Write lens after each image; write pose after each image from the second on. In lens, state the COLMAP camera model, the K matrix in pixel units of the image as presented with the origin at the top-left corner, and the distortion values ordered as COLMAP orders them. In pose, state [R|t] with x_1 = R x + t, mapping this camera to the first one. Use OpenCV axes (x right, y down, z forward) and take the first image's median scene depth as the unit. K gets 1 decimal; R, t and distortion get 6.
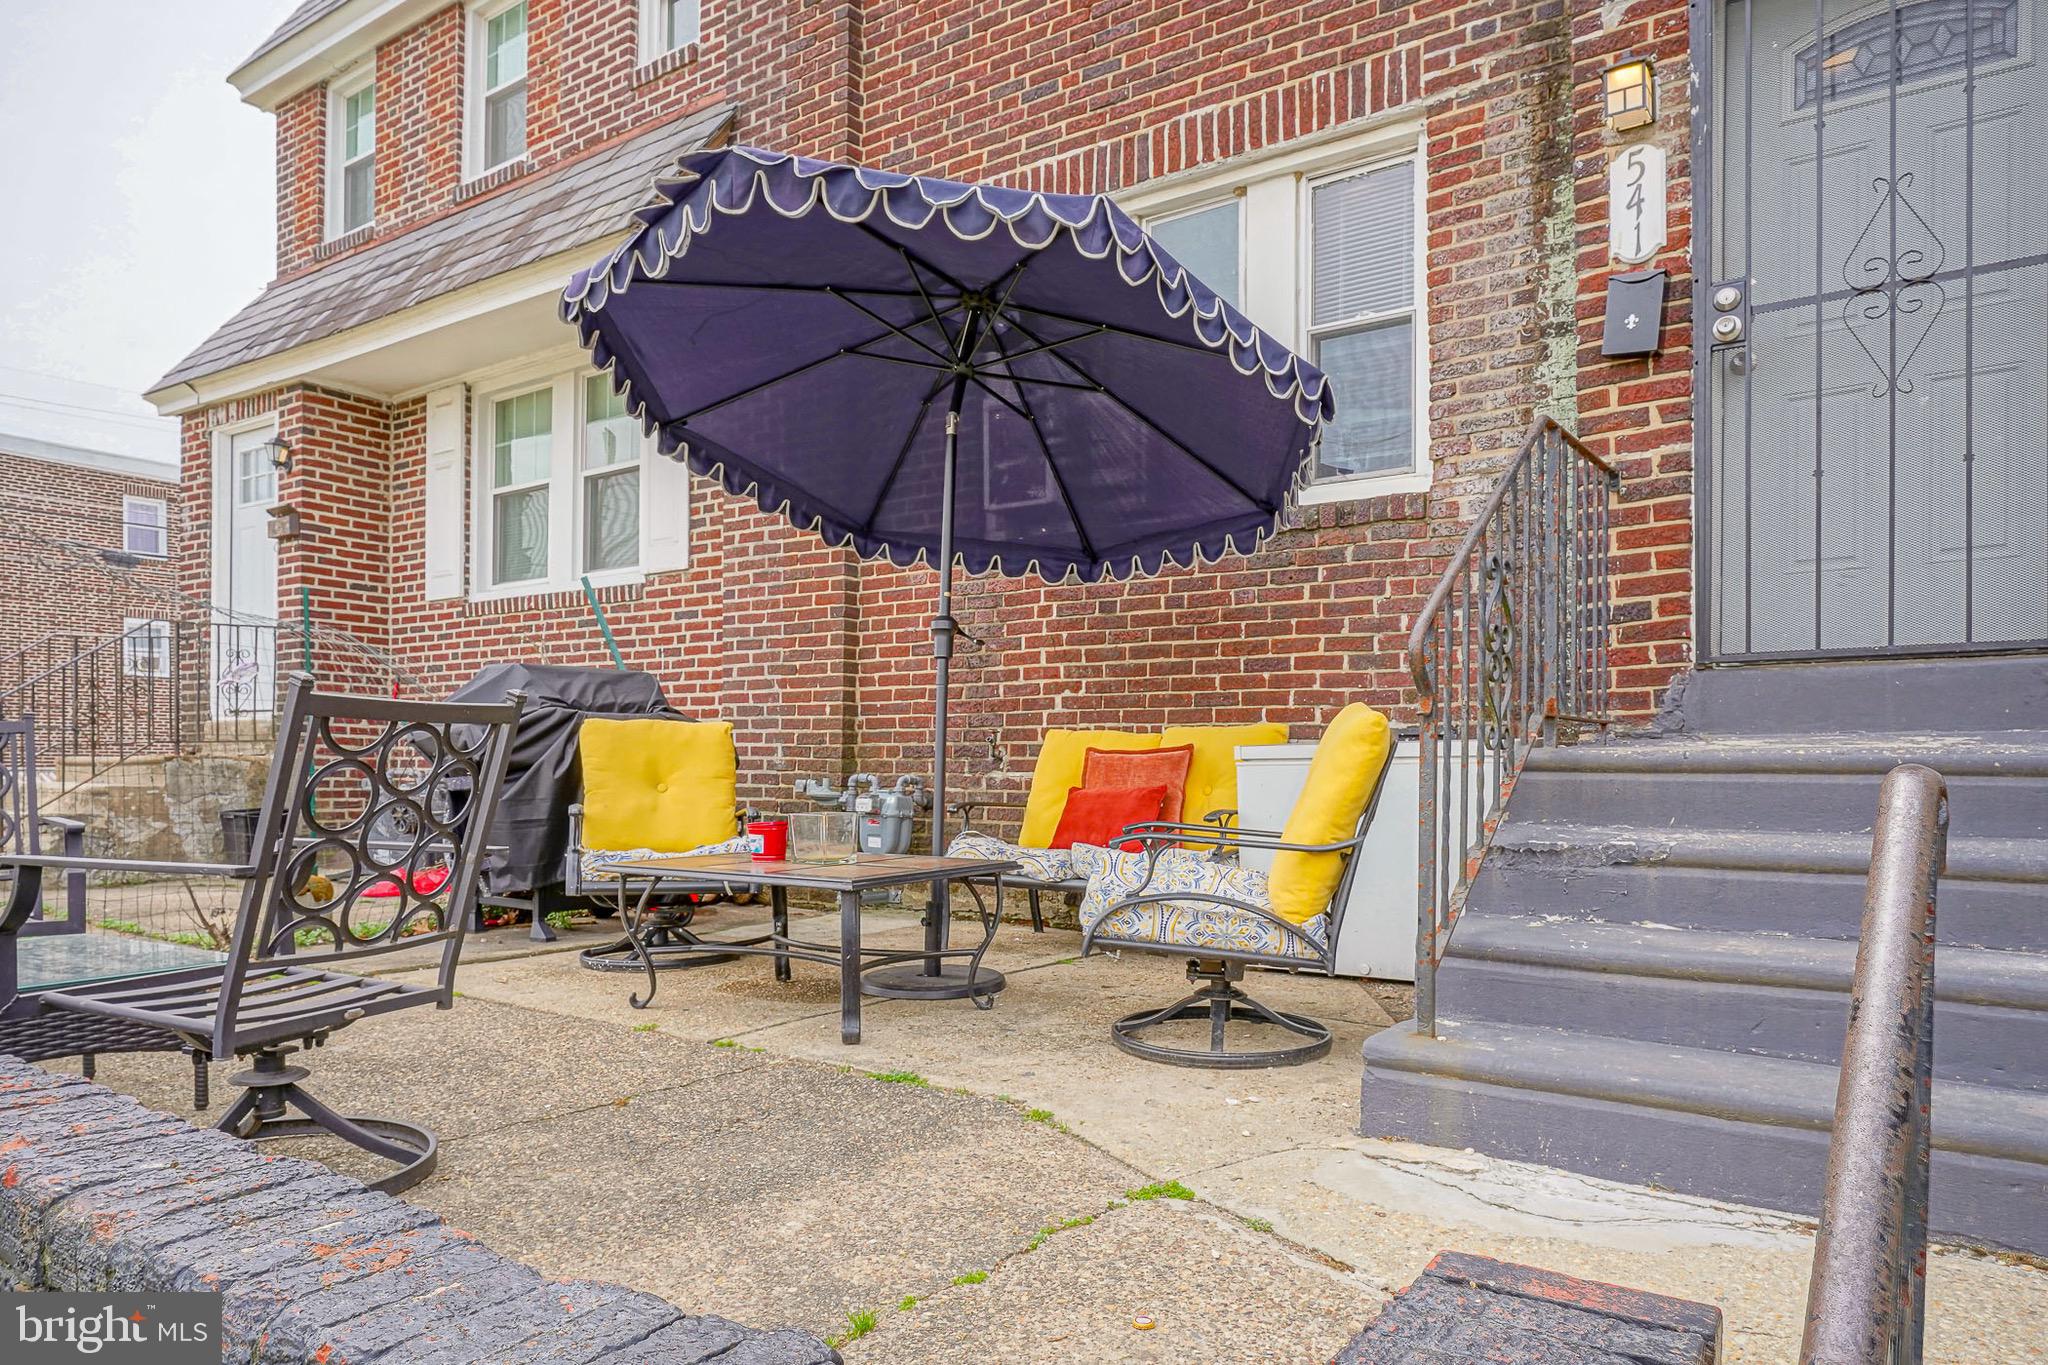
lens RADIAL K [[1193.1, 0, 1023.2], [0, 1193.1, 732.5], [0, 0, 1]] dist [-0.001631, 0.000456]
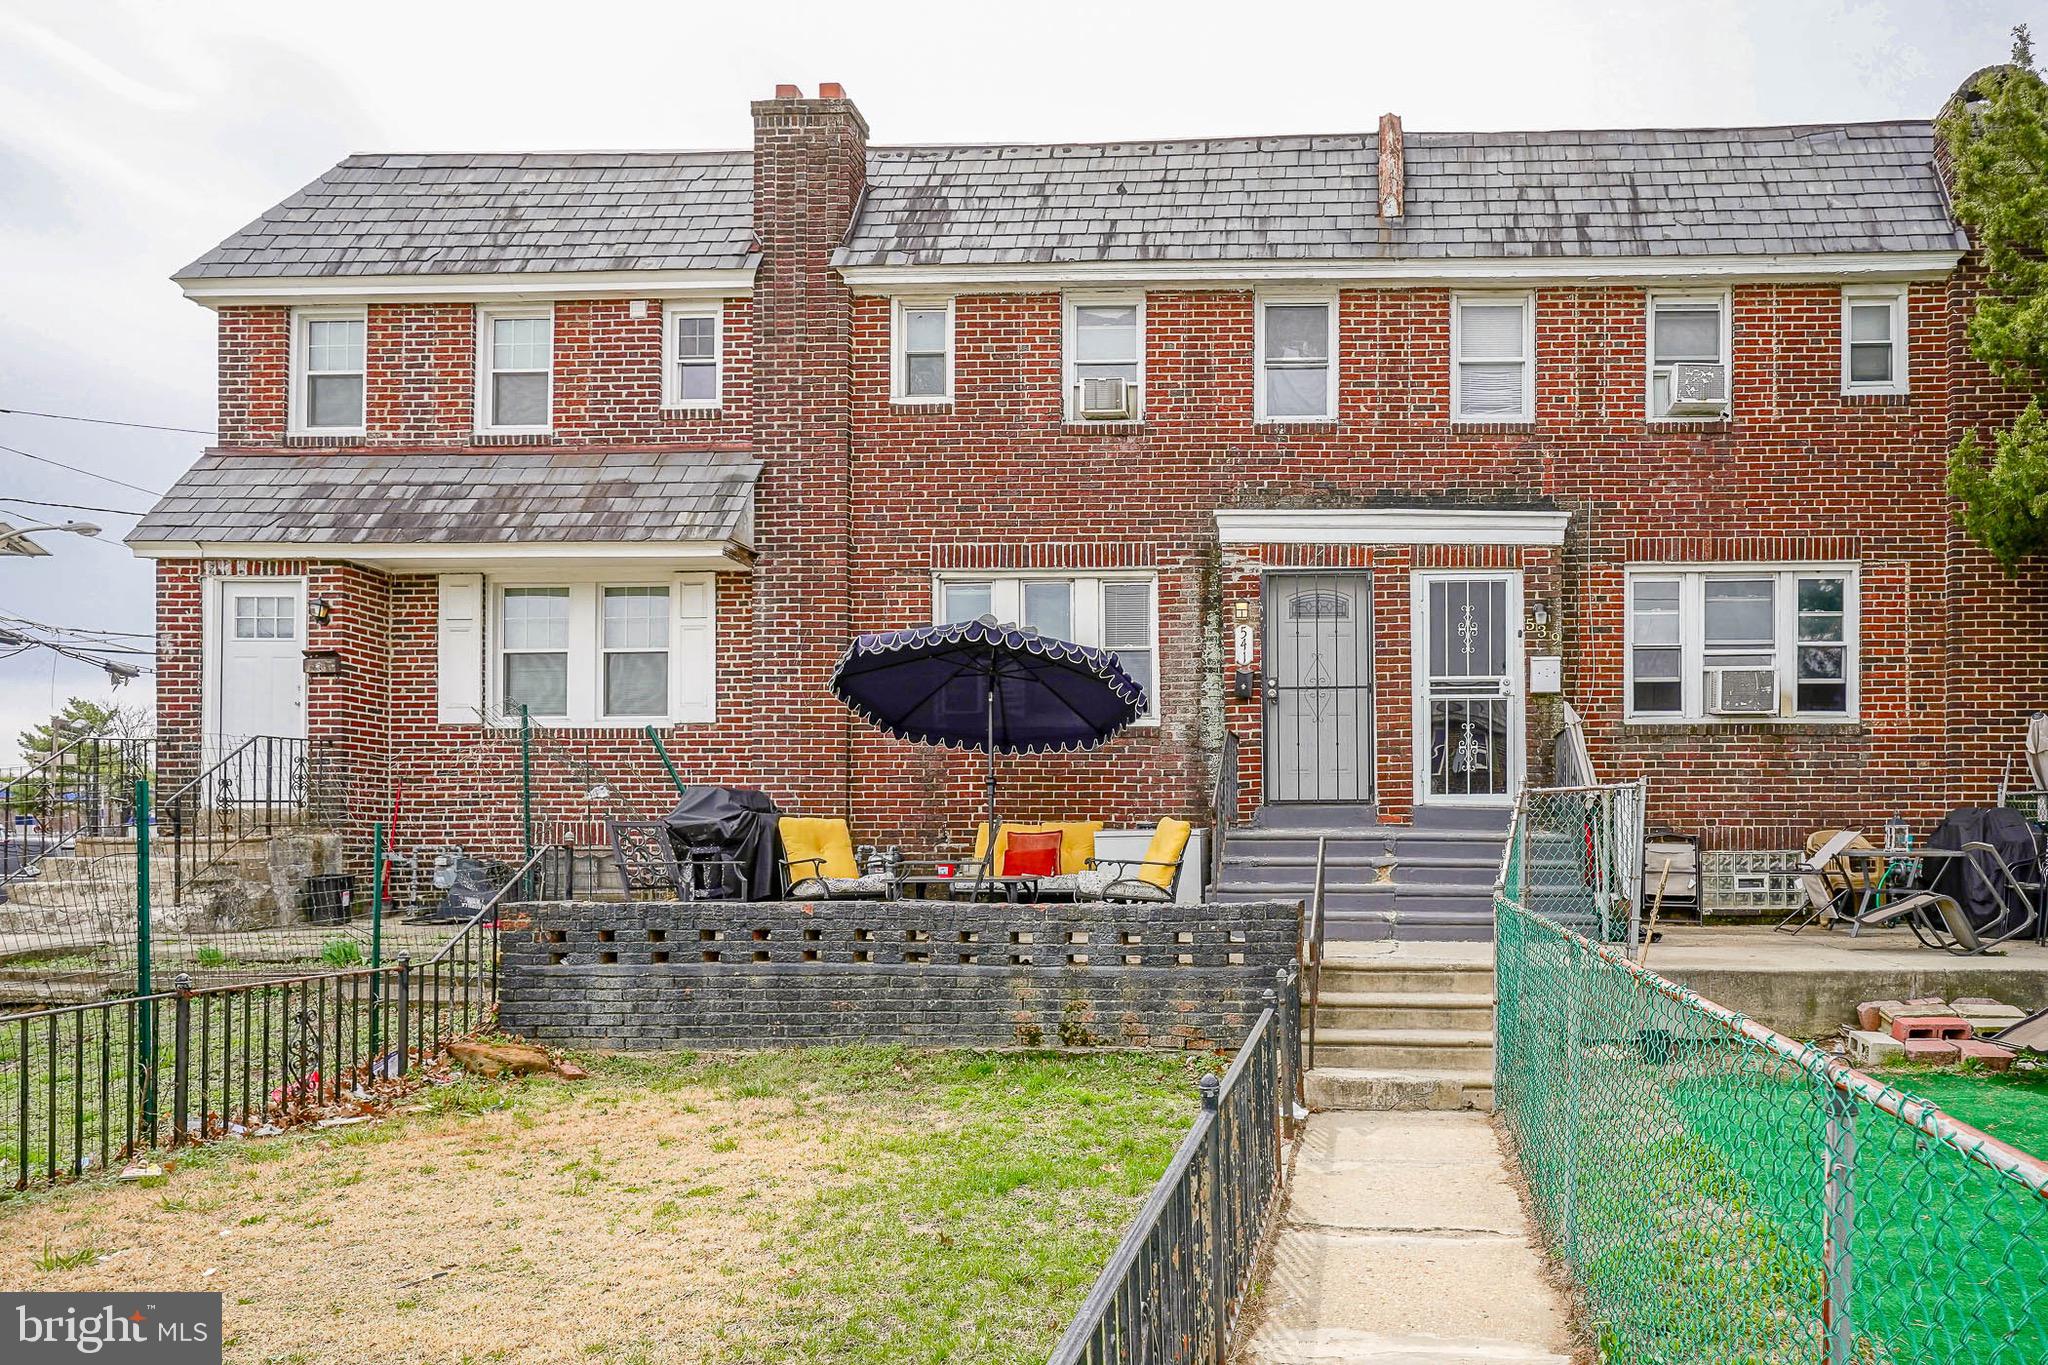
lens RADIAL K [[1193.1, 0, 1023.2], [0, 1193.1, 732.5], [0, 0, 1]] dist [-0.001631, 0.000456]
pose [[0.925197, 0.031605, 0.378169, -0.742811], [-0.006388, 0.997682, -0.067751, -0.020103], [-0.379434, 0.060267, 0.923254, -1.013336]]
